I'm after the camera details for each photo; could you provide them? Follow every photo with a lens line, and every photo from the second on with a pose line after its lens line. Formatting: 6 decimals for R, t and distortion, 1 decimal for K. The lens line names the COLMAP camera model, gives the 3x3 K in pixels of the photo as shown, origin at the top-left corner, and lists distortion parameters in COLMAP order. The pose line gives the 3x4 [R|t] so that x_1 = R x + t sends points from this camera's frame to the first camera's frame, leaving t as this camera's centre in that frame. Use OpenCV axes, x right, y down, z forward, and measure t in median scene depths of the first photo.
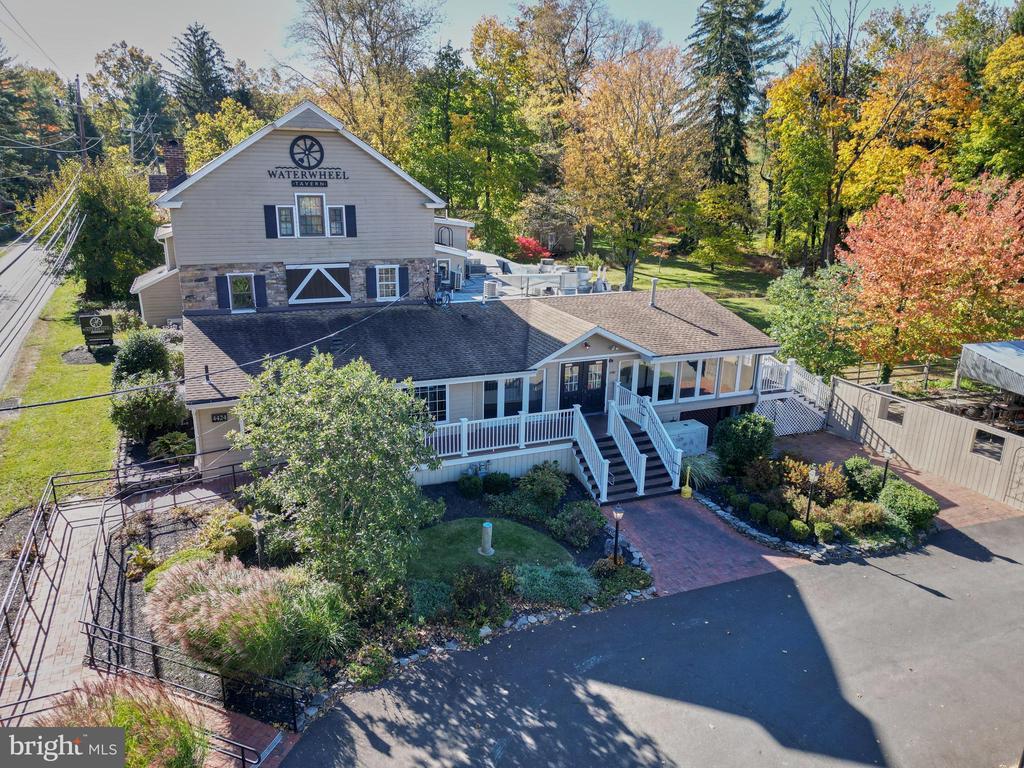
lens RADIAL K [[709.7, 0, 499.6], [0, 709.7, 380.6], [0, 0, 1]] dist [0.059569, -0.002701]
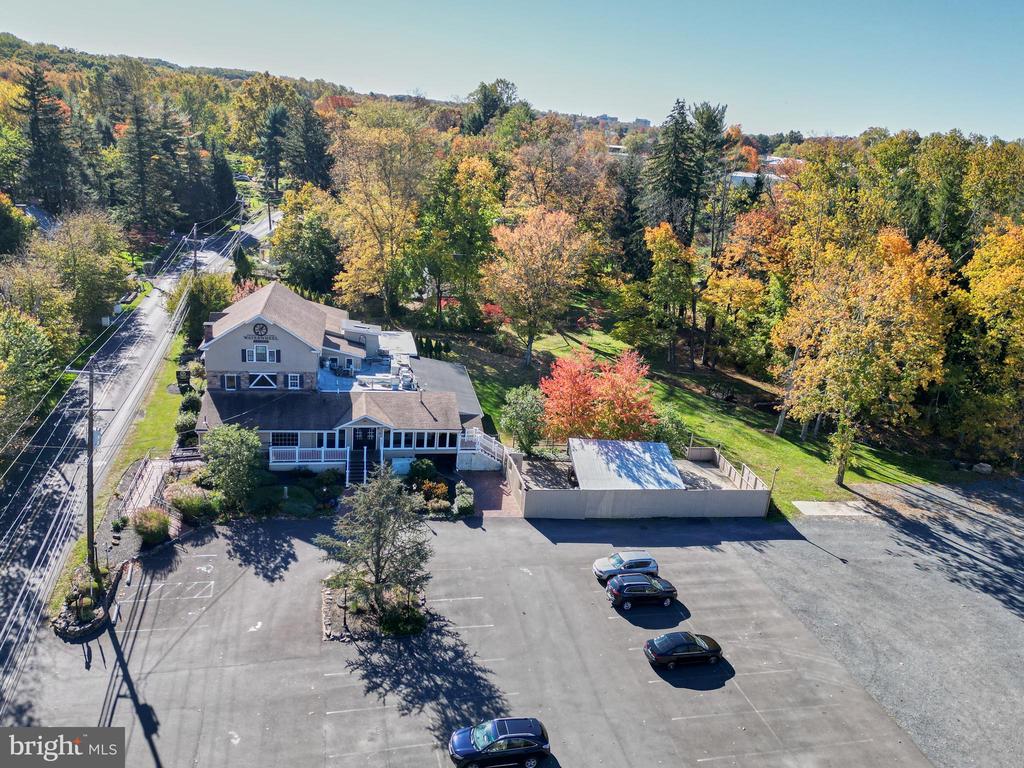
lens RADIAL K [[770.2, 0, 512.0], [0, 770.2, 384.0], [0, 0, 1]] dist [0.053532, 0.000414]
pose [[0.980040, 0.120684, -0.157977, 1.049256], [-0.117120, 0.992611, 0.031717, -0.329929], [0.160638, -0.012581, 0.986933, -1.527040]]
